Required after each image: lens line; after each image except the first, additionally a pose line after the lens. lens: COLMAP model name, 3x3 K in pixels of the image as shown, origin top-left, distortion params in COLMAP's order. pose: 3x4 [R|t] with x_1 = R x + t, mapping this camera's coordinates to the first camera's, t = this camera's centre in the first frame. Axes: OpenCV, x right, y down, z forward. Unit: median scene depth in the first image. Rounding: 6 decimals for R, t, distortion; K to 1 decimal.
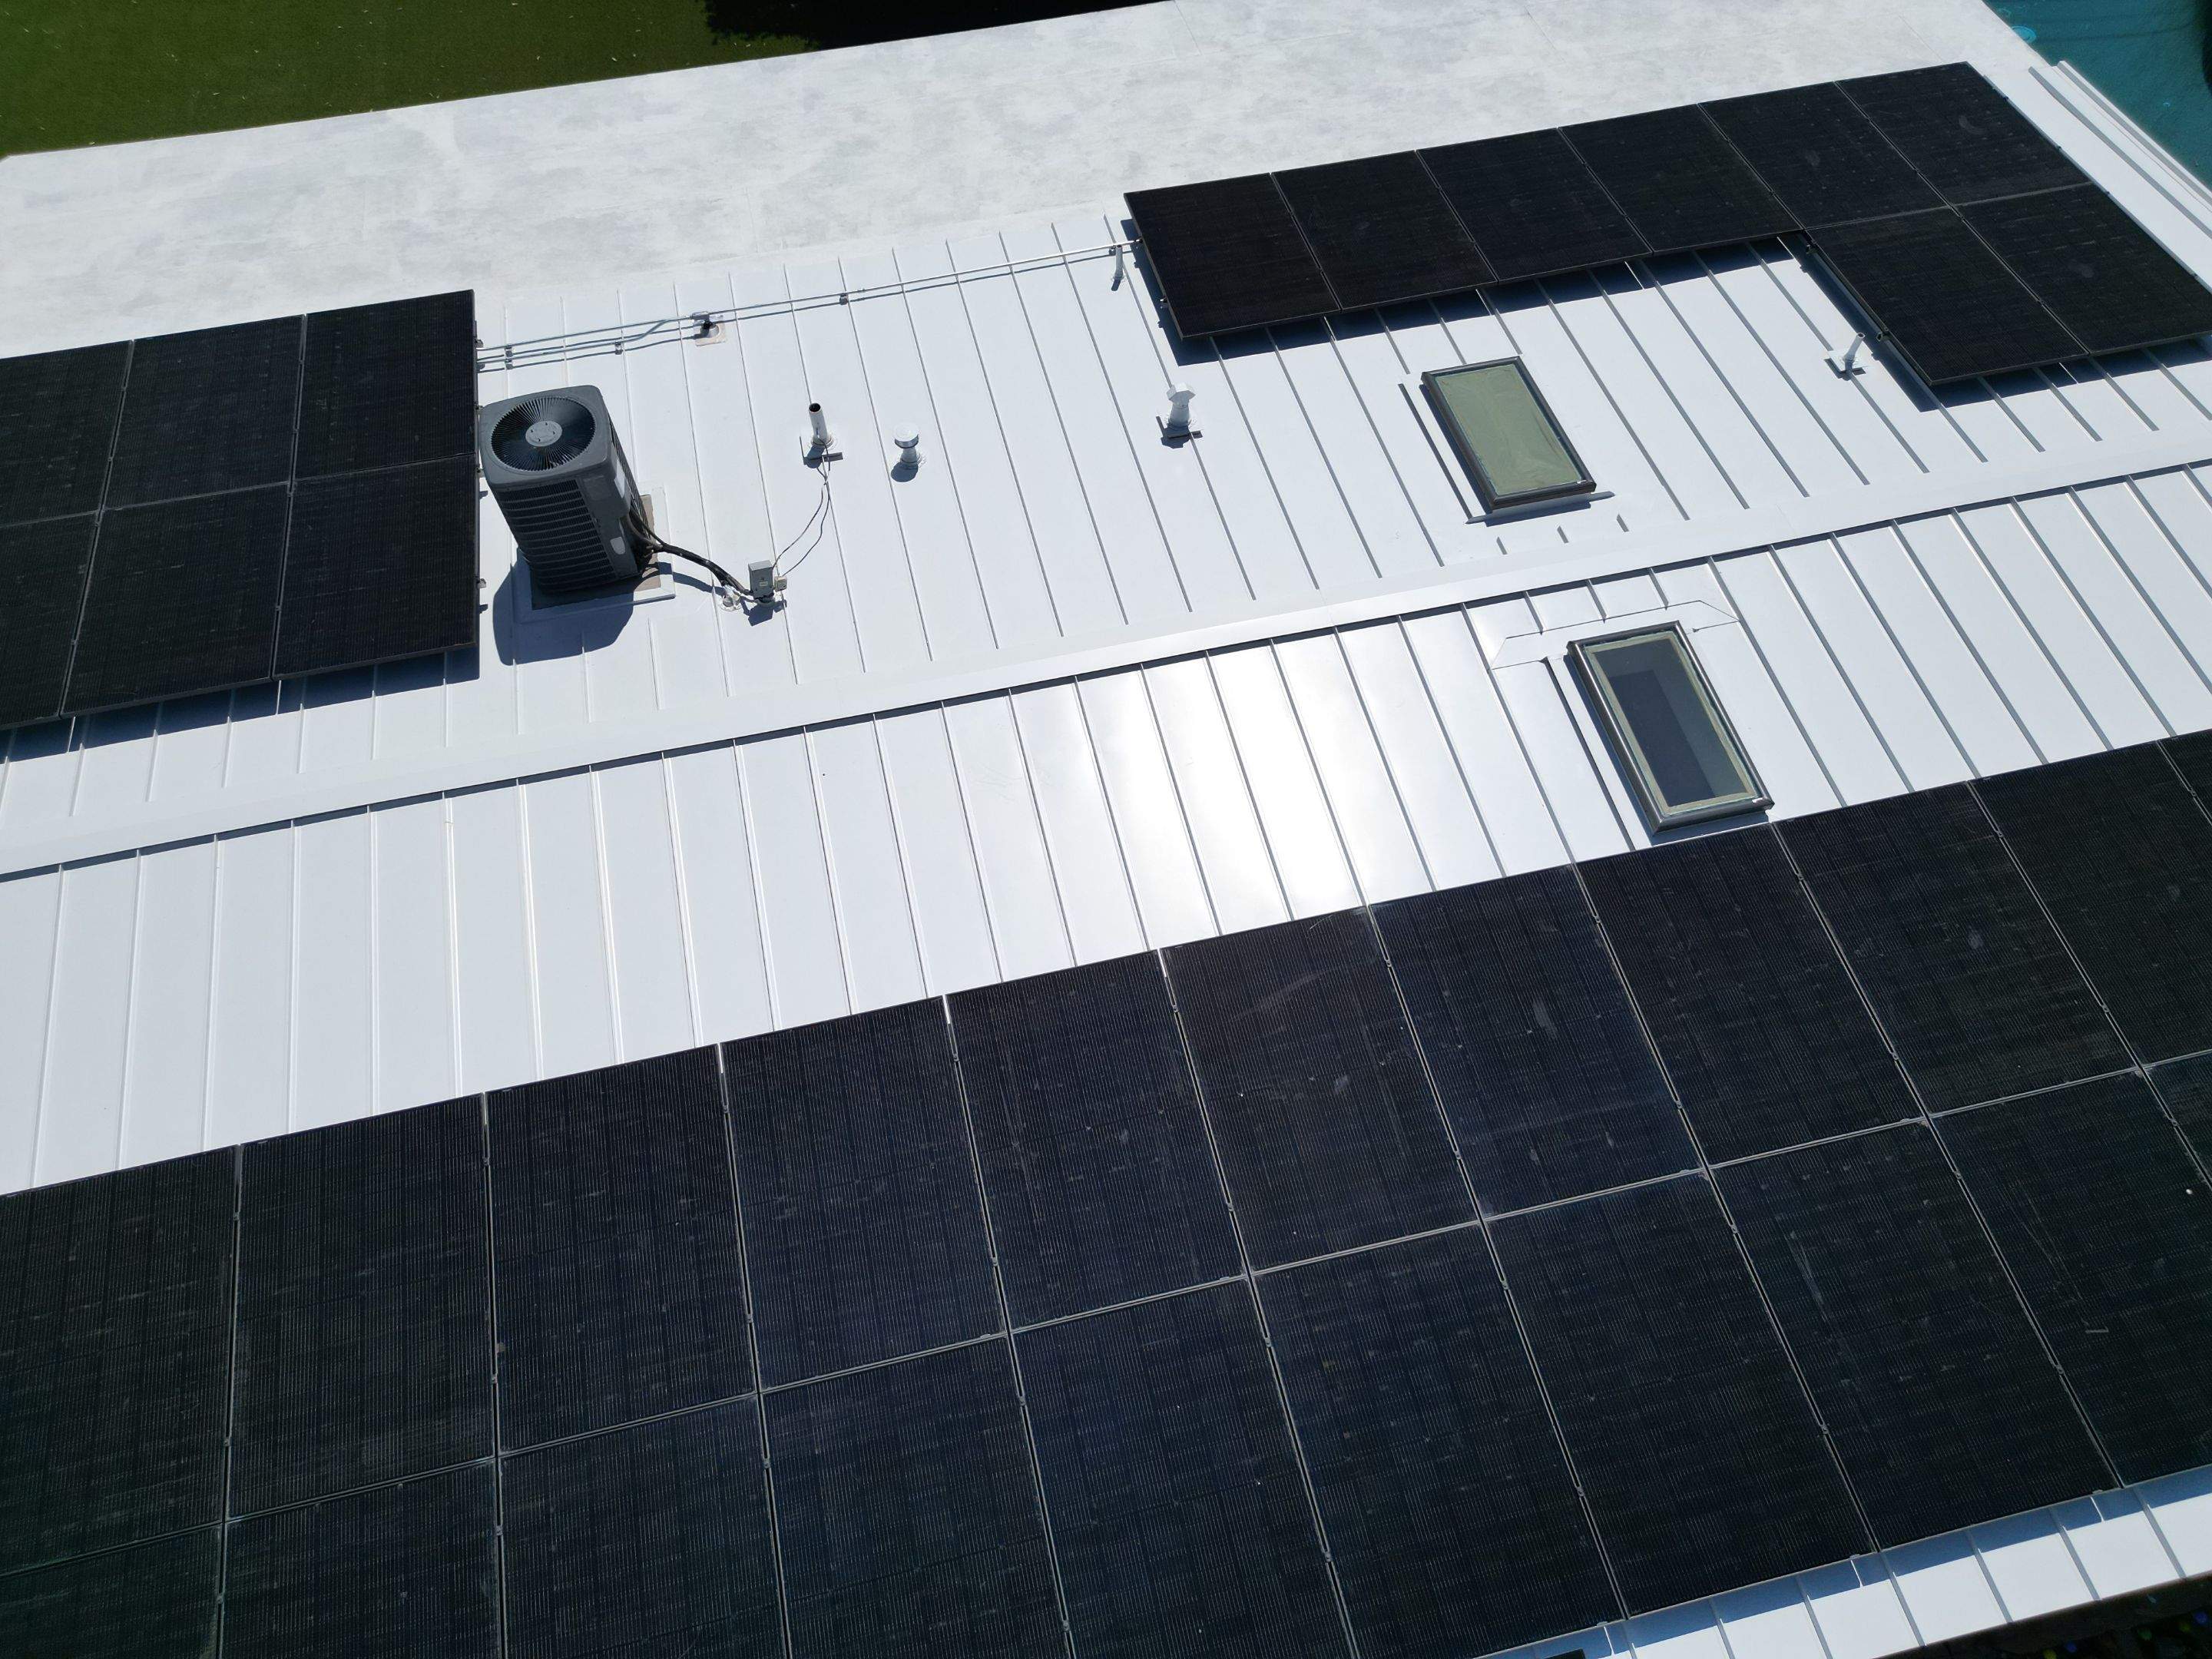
lens RADIAL K [[1560.5, 0, 1106.0], [0, 1560.5, 829.5], [0, 0, 1]] dist [0.052239, -0.045915]
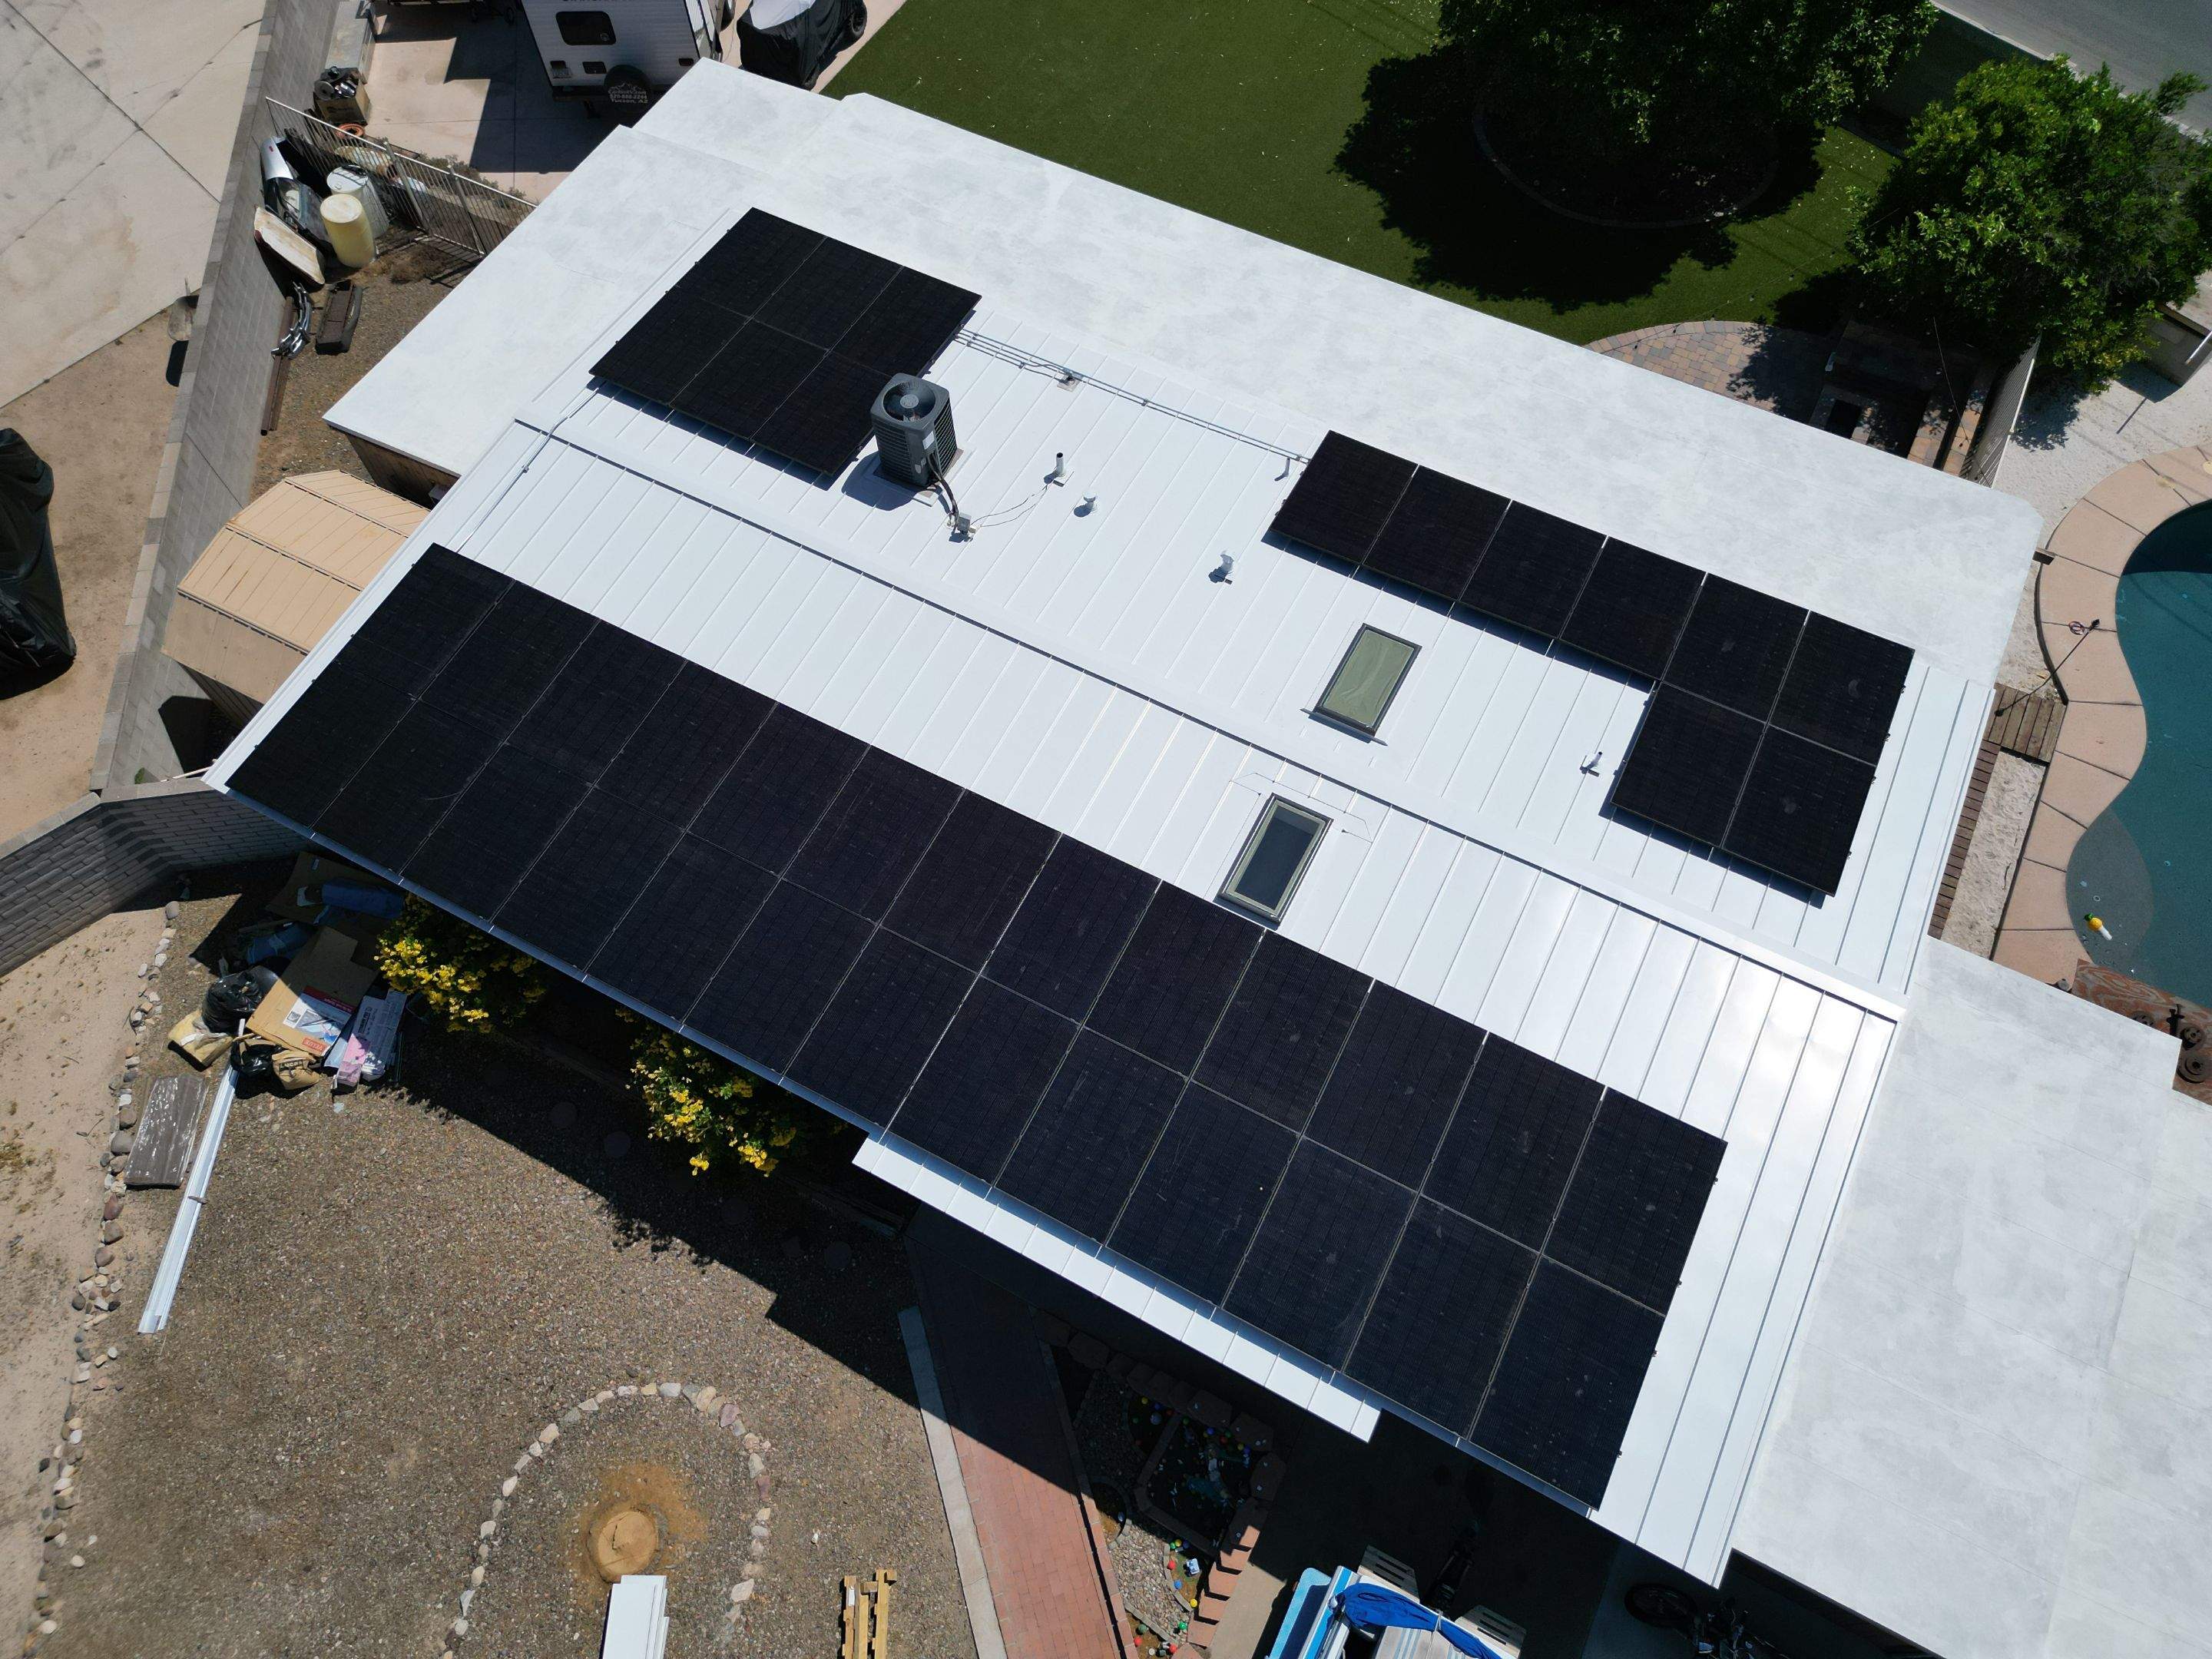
lens RADIAL K [[1560.5, 0, 1106.0], [0, 1560.5, 829.5], [0, 0, 1]] dist [0.052239, -0.045915]
pose [[0.756658, 0.577128, -0.307234, 0.629335], [-0.553171, 0.815597, 0.169717, -0.245863], [0.348528, 0.041535, 0.936378, -0.613066]]
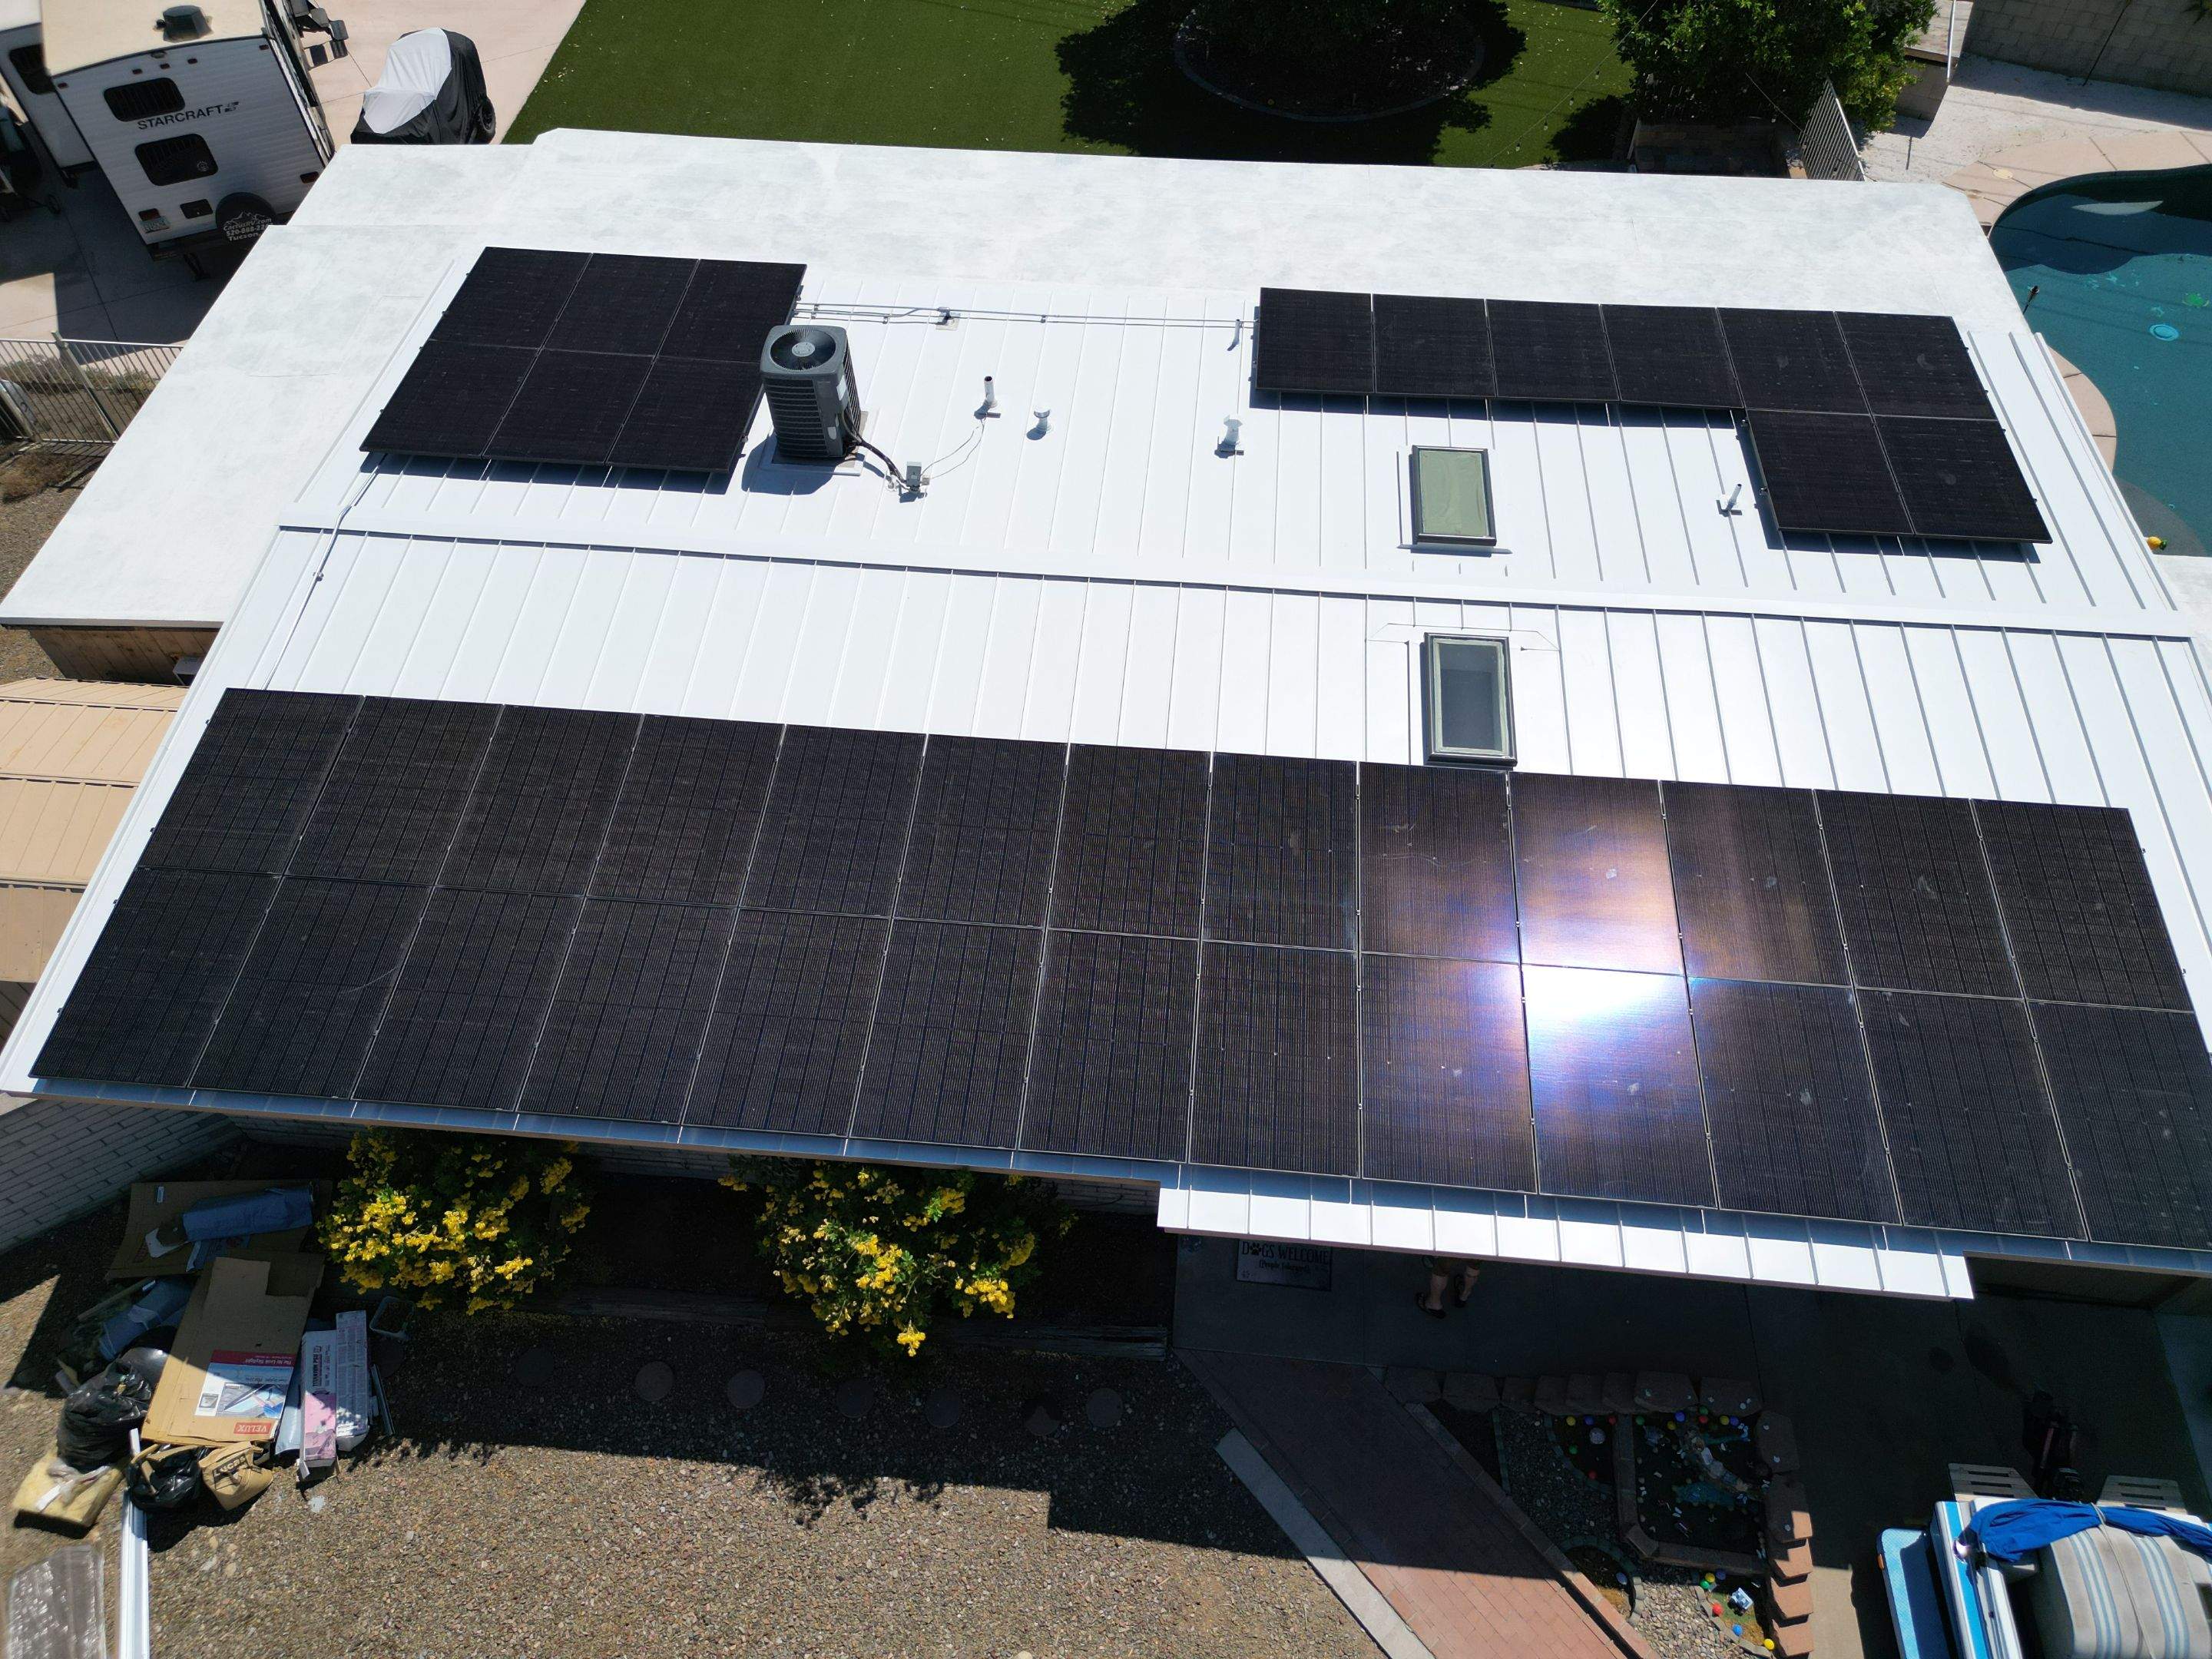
lens RADIAL K [[1560.5, 0, 1106.0], [0, 1560.5, 829.5], [0, 0, 1]] dist [0.052239, -0.045915]
pose [[0.949728, 0.252119, -0.185614, 0.290217], [-0.264211, 0.963498, -0.043165, 0.167867], [0.167956, 0.090037, 0.981674, -0.374910]]
